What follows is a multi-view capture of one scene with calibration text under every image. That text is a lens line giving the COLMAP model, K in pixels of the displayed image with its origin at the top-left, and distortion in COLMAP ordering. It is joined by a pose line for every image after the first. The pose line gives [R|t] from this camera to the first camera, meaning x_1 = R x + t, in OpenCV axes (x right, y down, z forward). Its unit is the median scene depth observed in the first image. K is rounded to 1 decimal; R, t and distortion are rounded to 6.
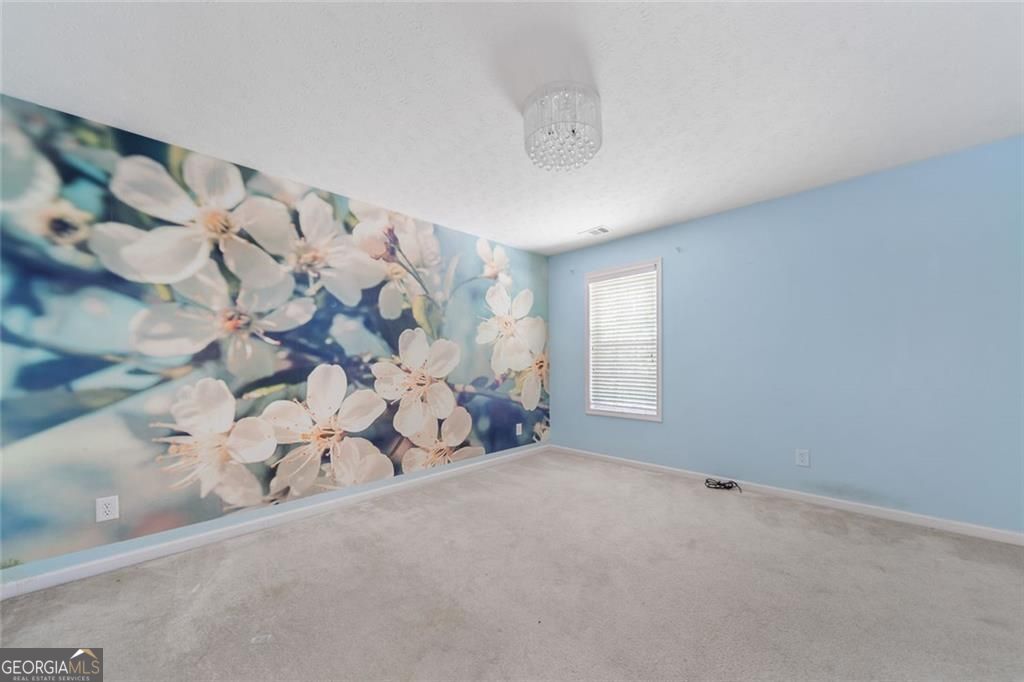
lens RADIAL K [[359.0, 0, 514.1], [0, 359.0, 360.7], [0, 0, 1]] dist [0.000209, 0.000001]
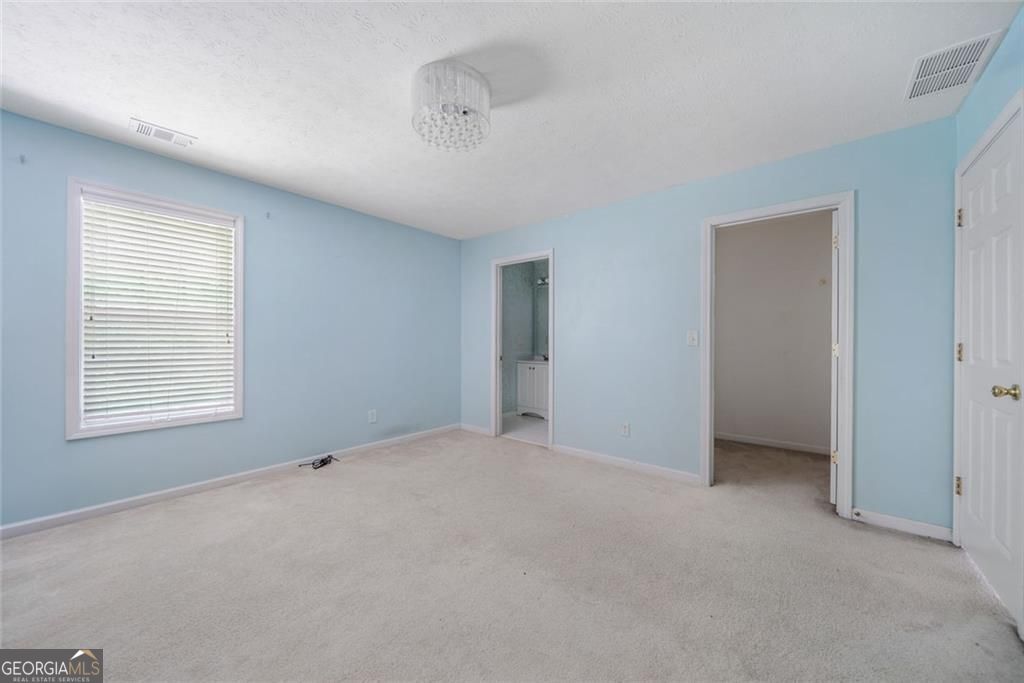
lens RADIAL K [[366.2, 0, 513.8], [0, 366.2, 342.7], [0, 0, 1]] dist [0.000314, -0.000062]
pose [[-0.032733, -0.001613, 0.999463, -0.429357], [-0.003309, 0.999993, 0.001505, -0.000241], [-0.999459, -0.003258, -0.032738, 0.421138]]
